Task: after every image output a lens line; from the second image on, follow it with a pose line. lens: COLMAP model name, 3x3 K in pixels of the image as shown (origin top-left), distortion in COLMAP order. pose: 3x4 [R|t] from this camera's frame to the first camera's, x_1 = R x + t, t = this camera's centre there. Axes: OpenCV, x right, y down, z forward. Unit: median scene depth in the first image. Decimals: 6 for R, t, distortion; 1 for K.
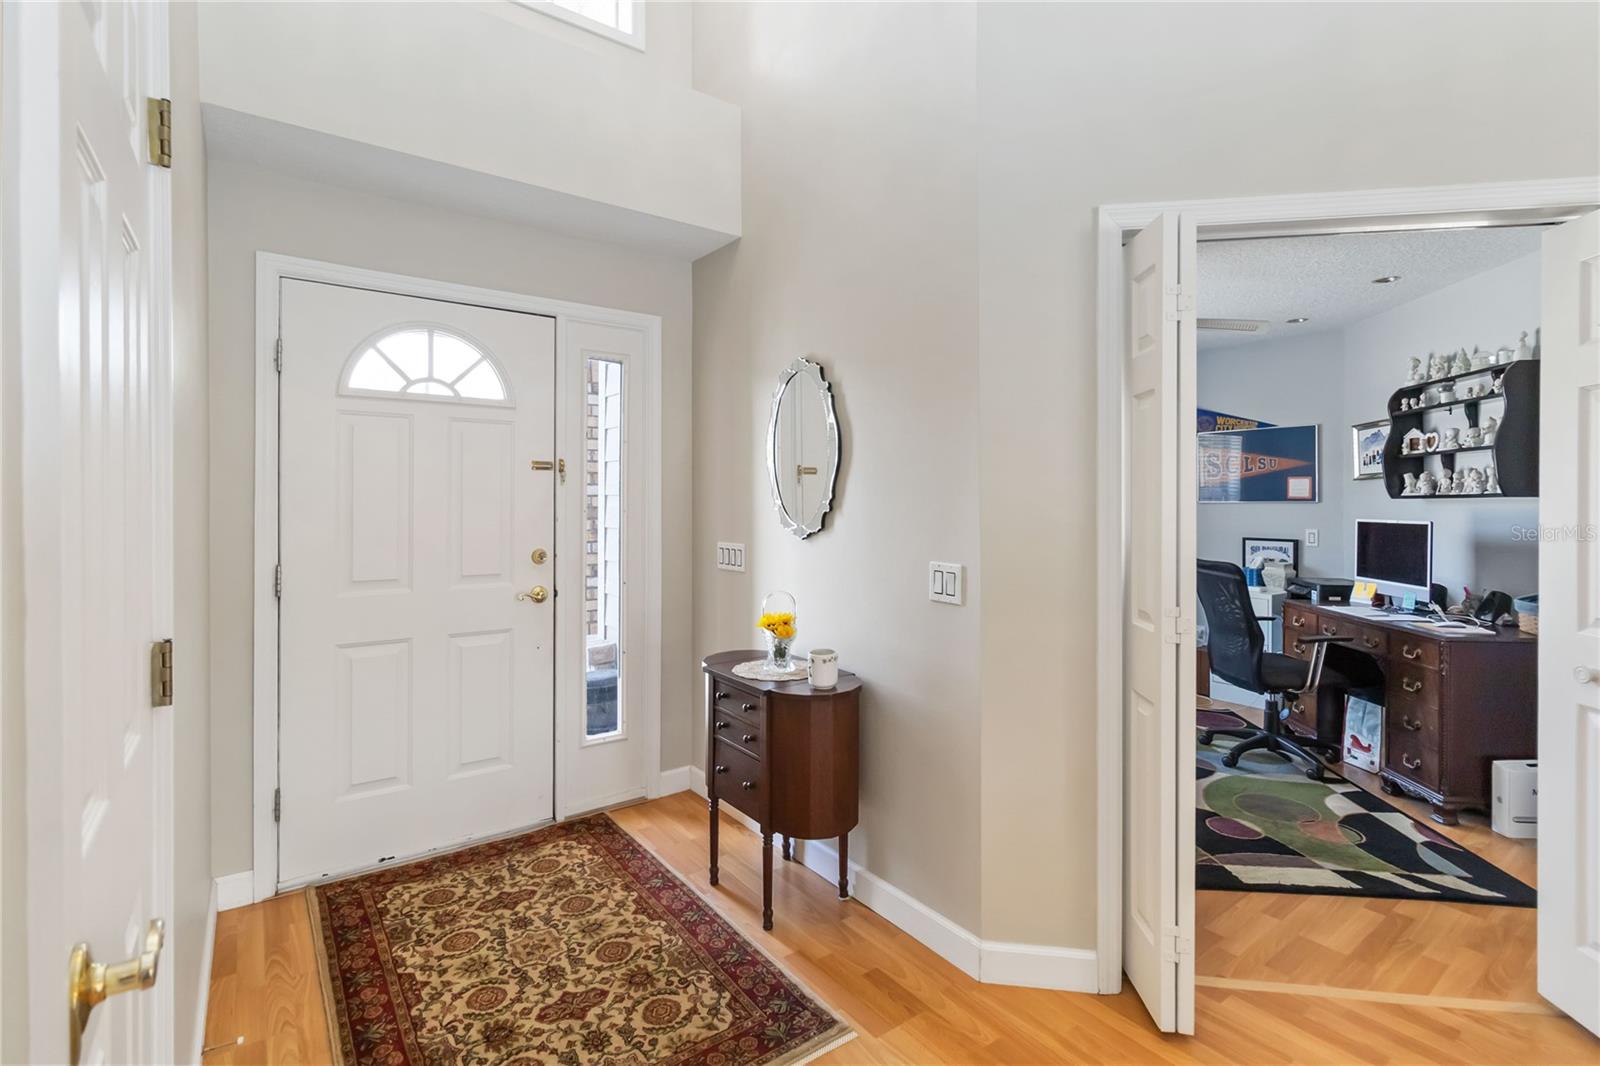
lens RADIAL K [[743.9, 0, 801.8], [0, 743.9, 486.2], [0, 0, 1]] dist [0.000807, 0.000446]
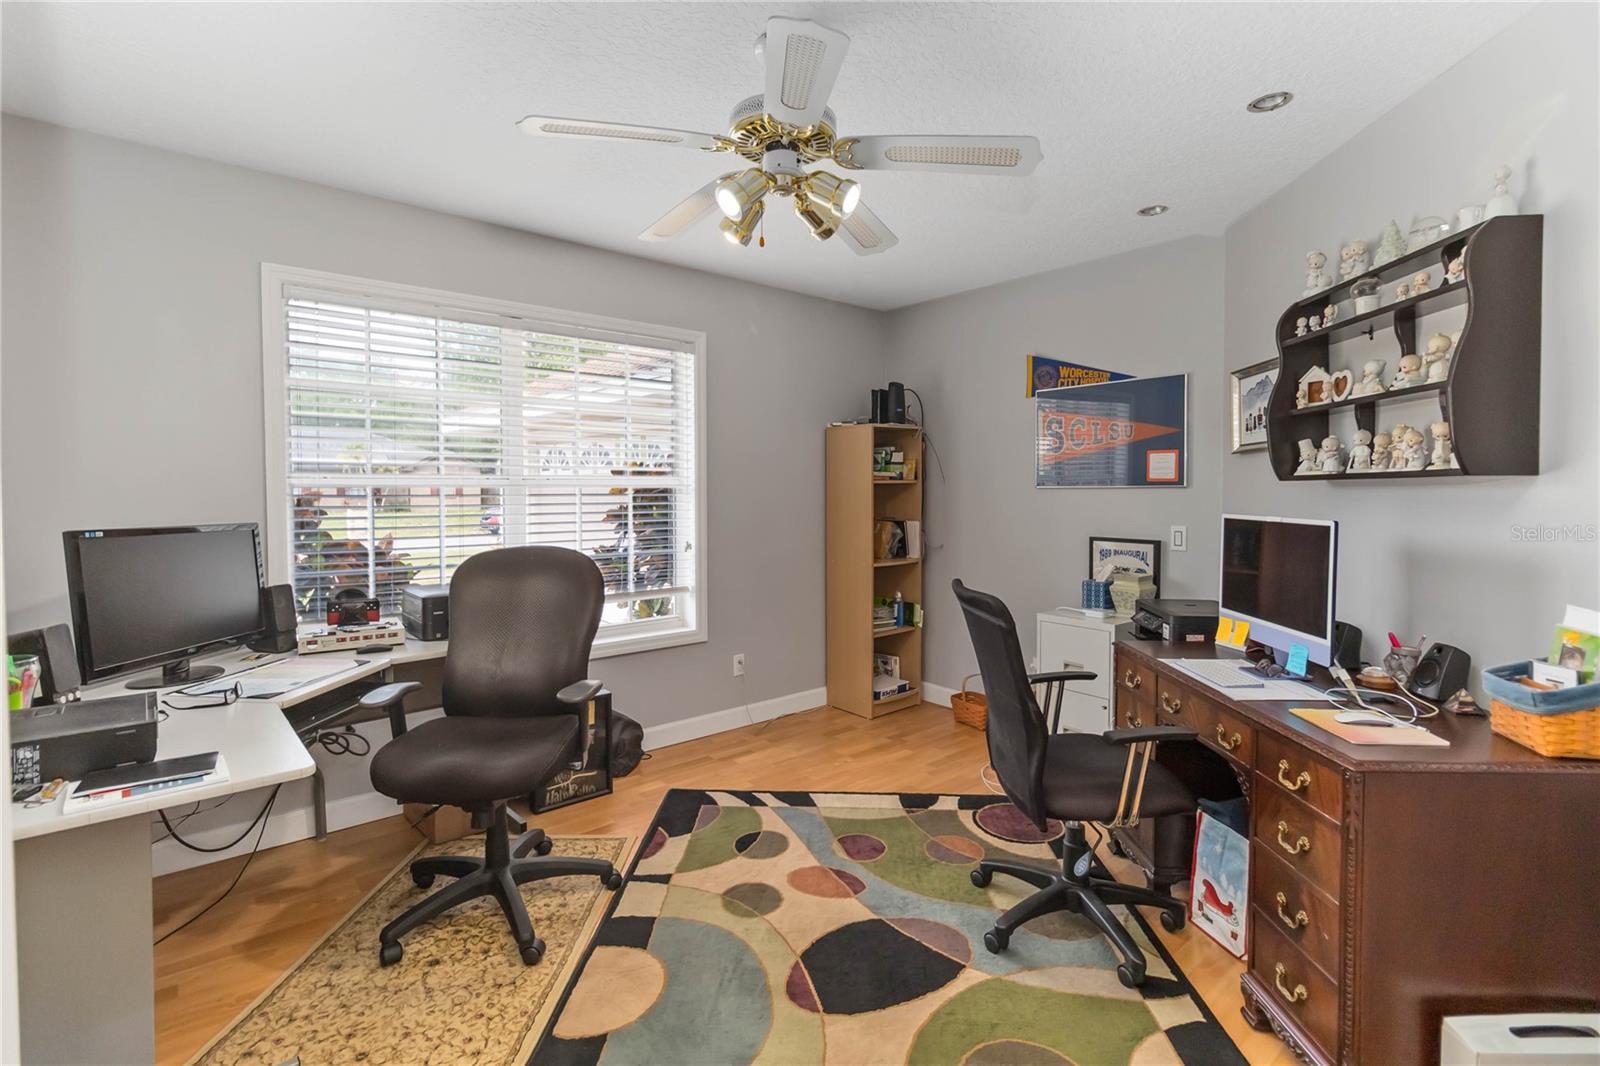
lens RADIAL K [[743.9, 0, 801.8], [0, 743.9, 486.2], [0, 0, 1]] dist [0.000807, 0.000446]
pose [[0.997831, 0.001657, 0.065808, 0.380685], [-0.002856, 0.999832, 0.018127, 0.012094], [-0.065767, -0.018276, 0.997668, 0.437951]]
